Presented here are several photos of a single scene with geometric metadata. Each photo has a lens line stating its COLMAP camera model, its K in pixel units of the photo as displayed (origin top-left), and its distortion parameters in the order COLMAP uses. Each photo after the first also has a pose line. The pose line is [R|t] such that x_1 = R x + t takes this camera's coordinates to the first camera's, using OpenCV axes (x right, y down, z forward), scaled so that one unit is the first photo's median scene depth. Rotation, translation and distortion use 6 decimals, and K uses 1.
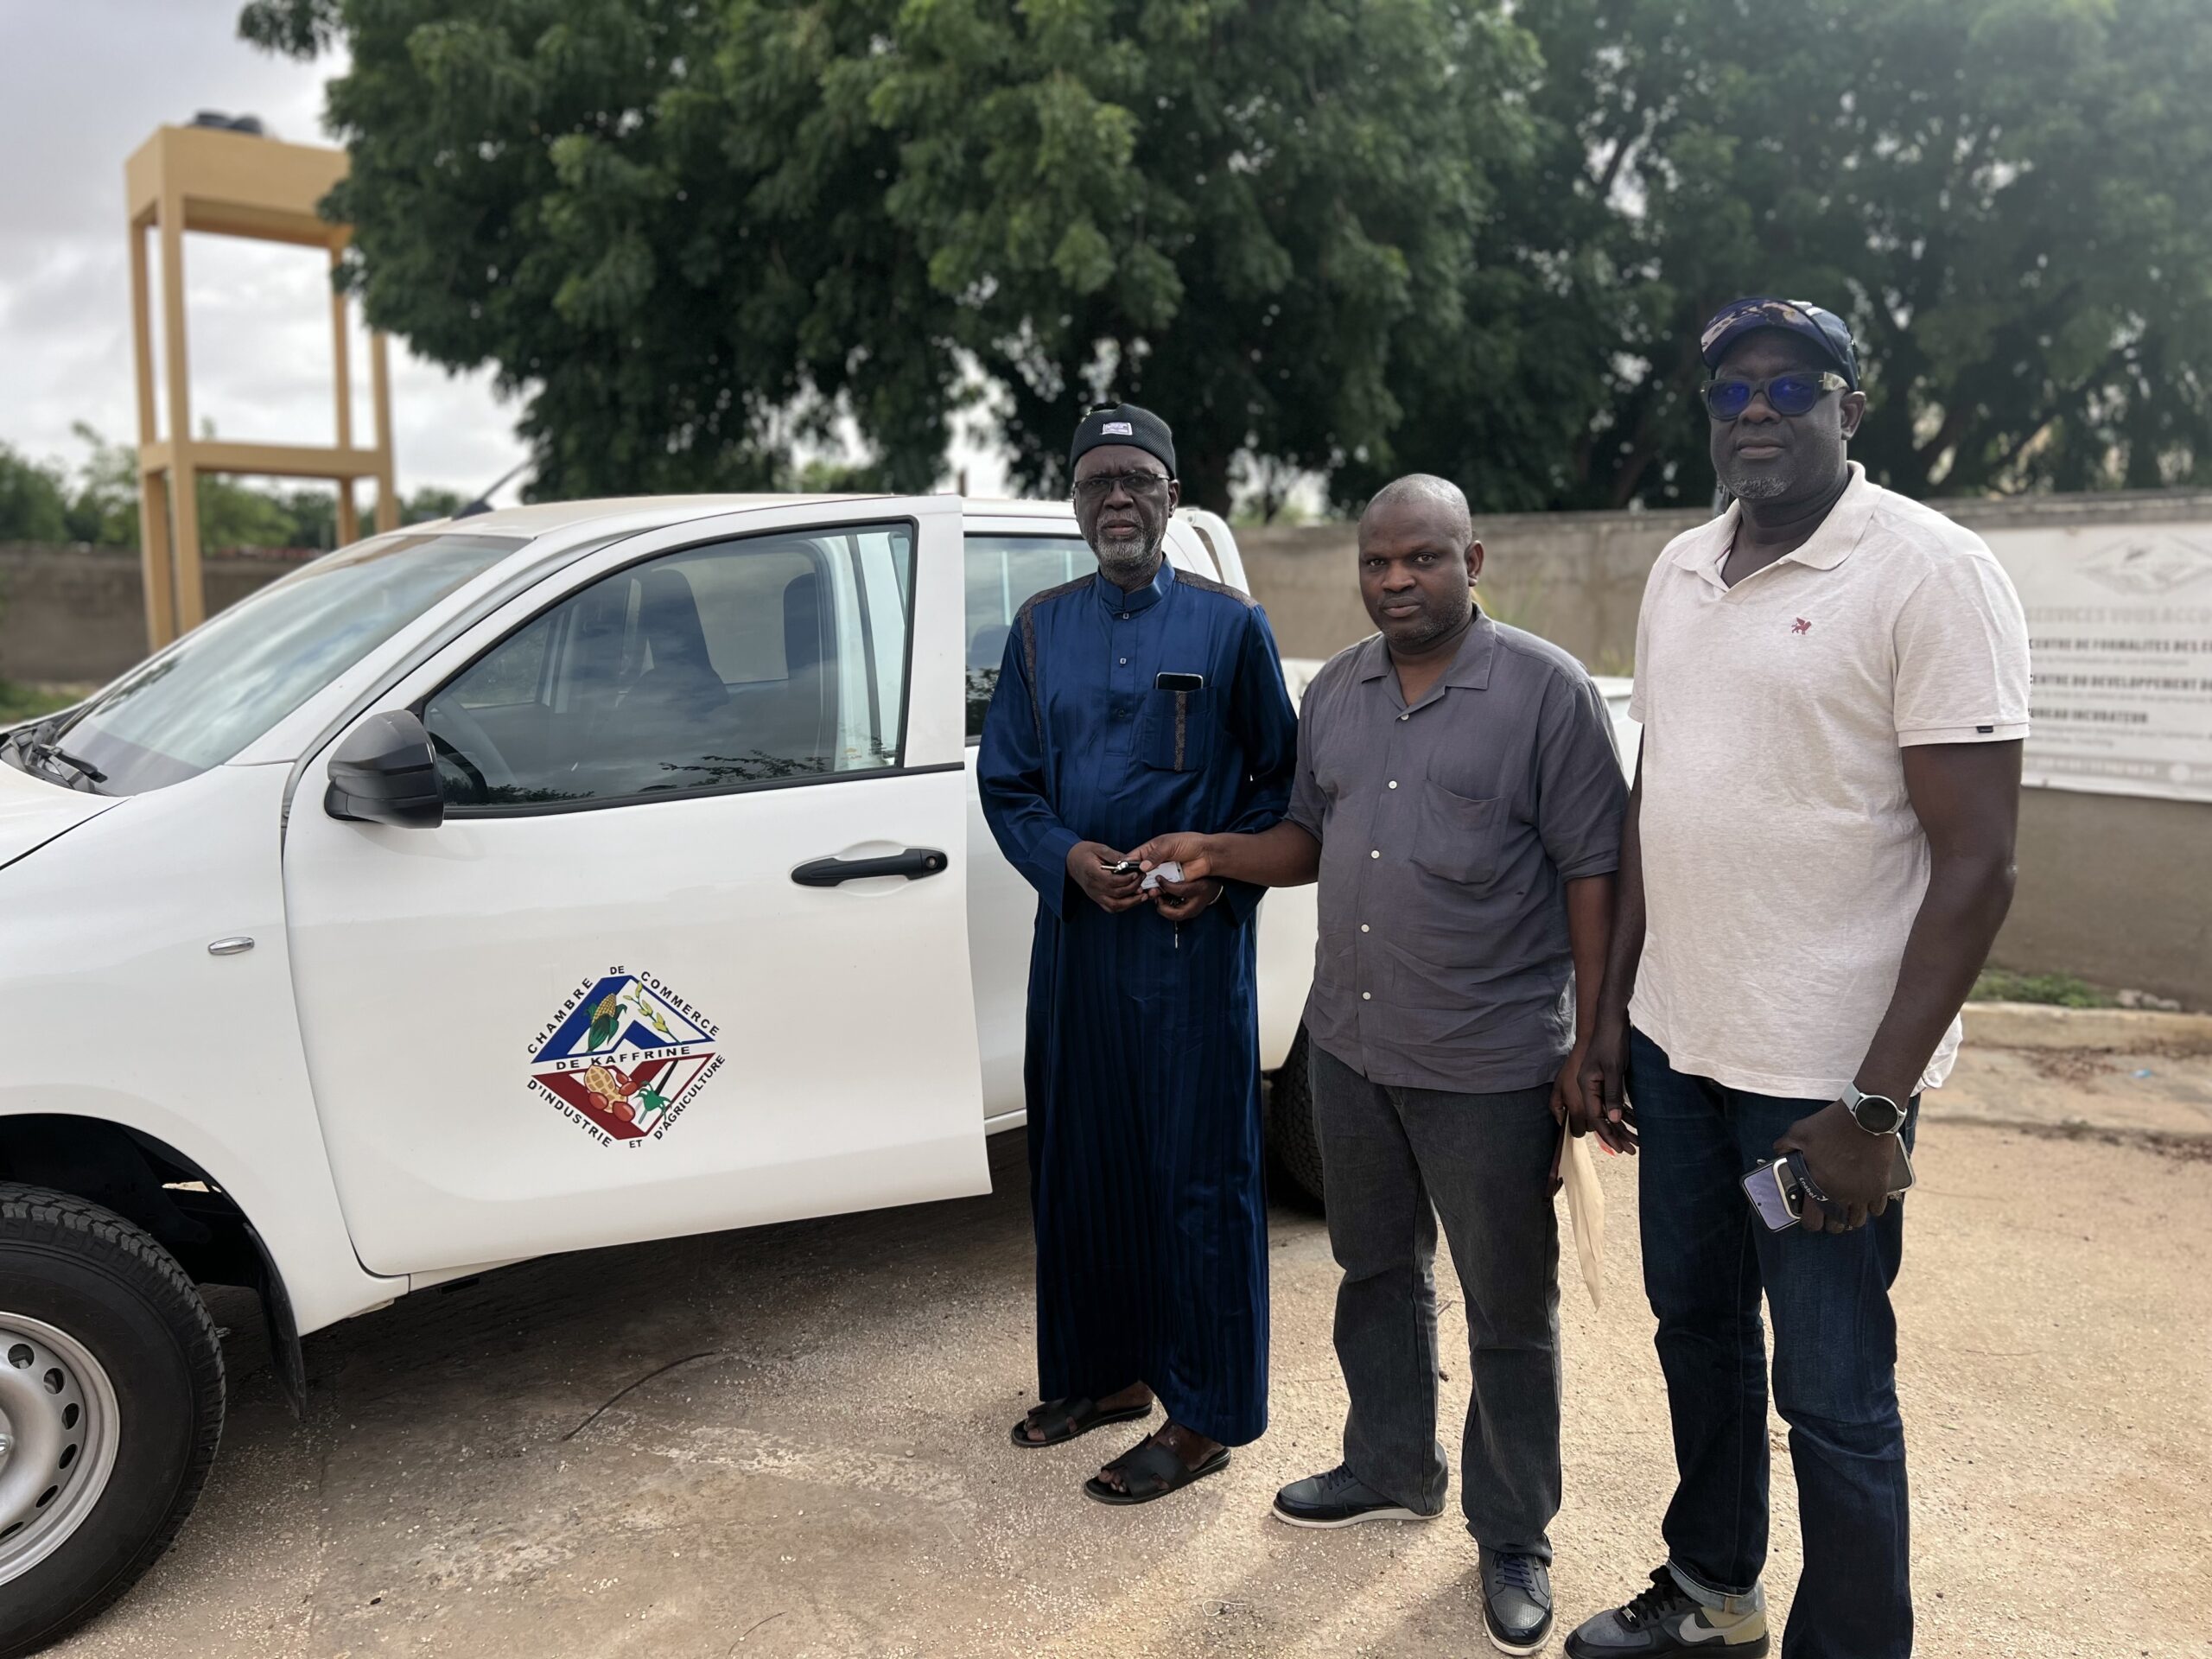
lens RADIAL K [[1651.1, 0, 1105.9], [0, 1651.1, 845.7], [0, 0, 1]] dist [0.037585, -0.036236]
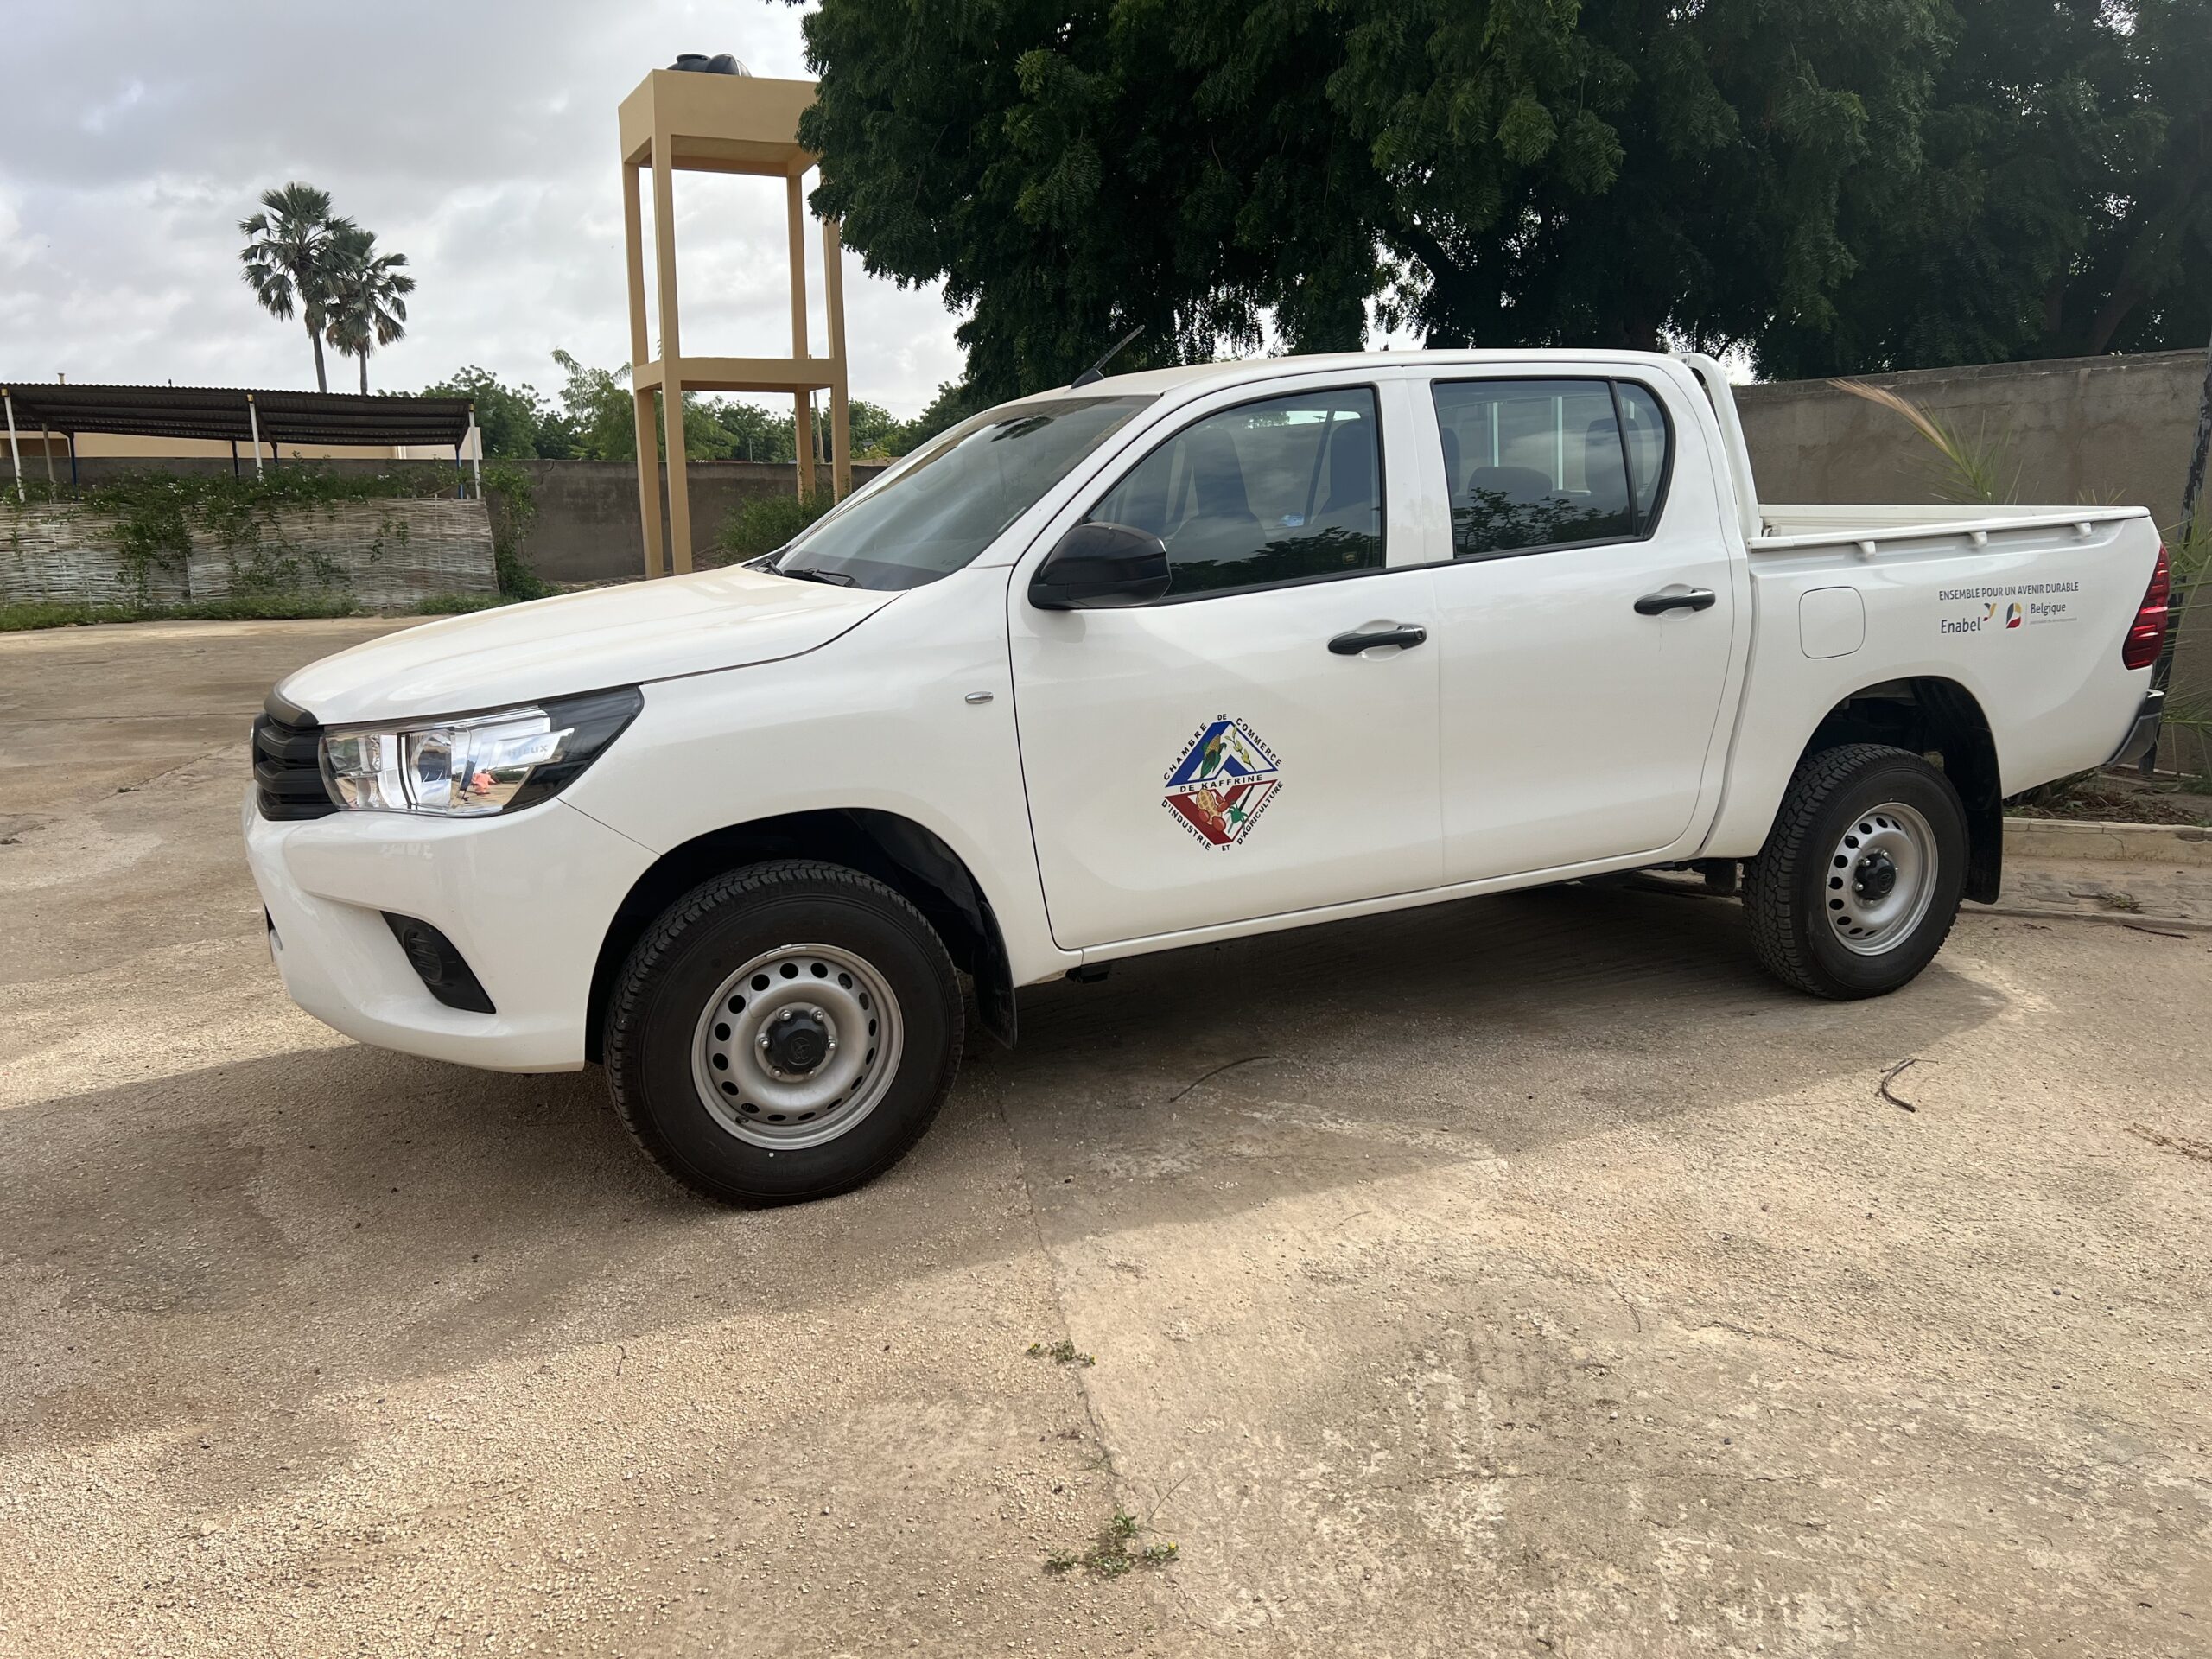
lens RADIAL K [[1639.9, 0, 1104.5], [0, 1639.9, 832.4], [0, 0, 1]] dist [0.055222, -0.061074]
pose [[0.973957, 0.019698, -0.225877, -0.081123], [-0.007095, 0.998379, 0.056475, 0.067246], [0.226624, -0.053402, 0.972517, -0.219240]]
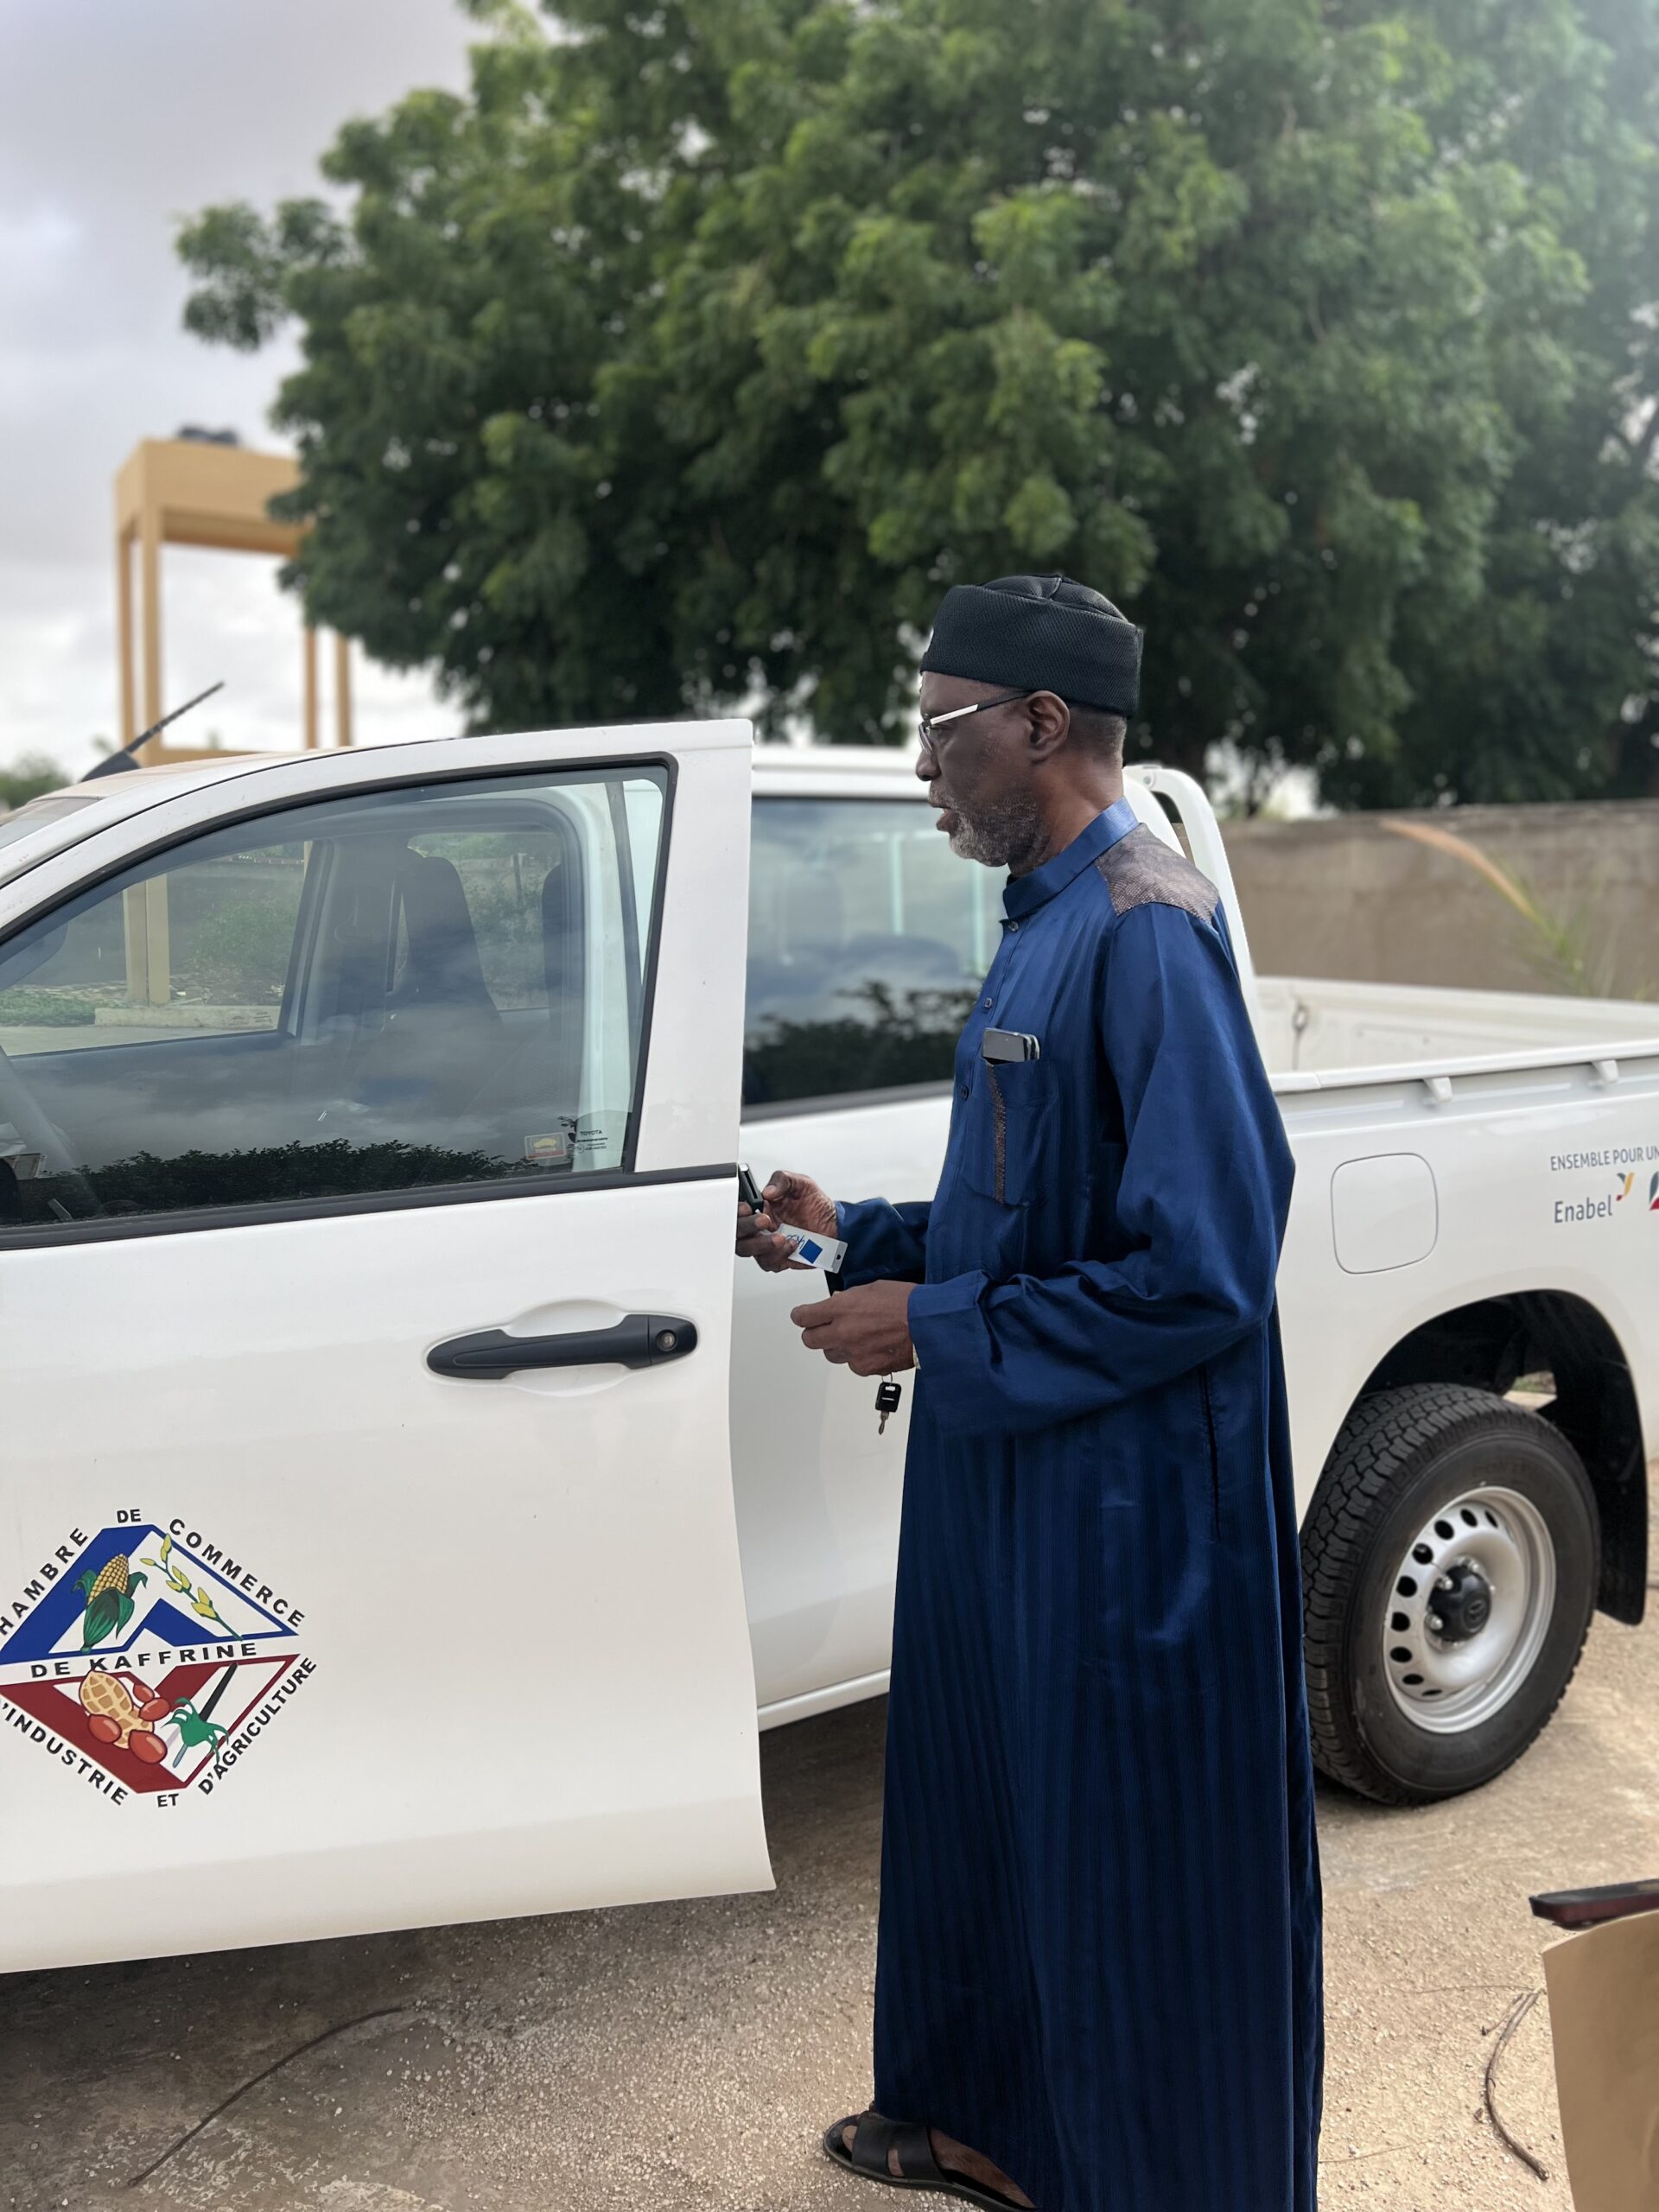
lens RADIAL K [[1652.9, 0, 841.7], [0, 1652.9, 1127.9], [0, 0, 1]] dist [0.048357, -0.050235]
pose [[0.990184, 0.020562, -0.138252, 0.026841], [-0.022764, 0.999638, -0.014361, -0.046122], [0.137907, 0.017367, 0.990293, 0.342939]]
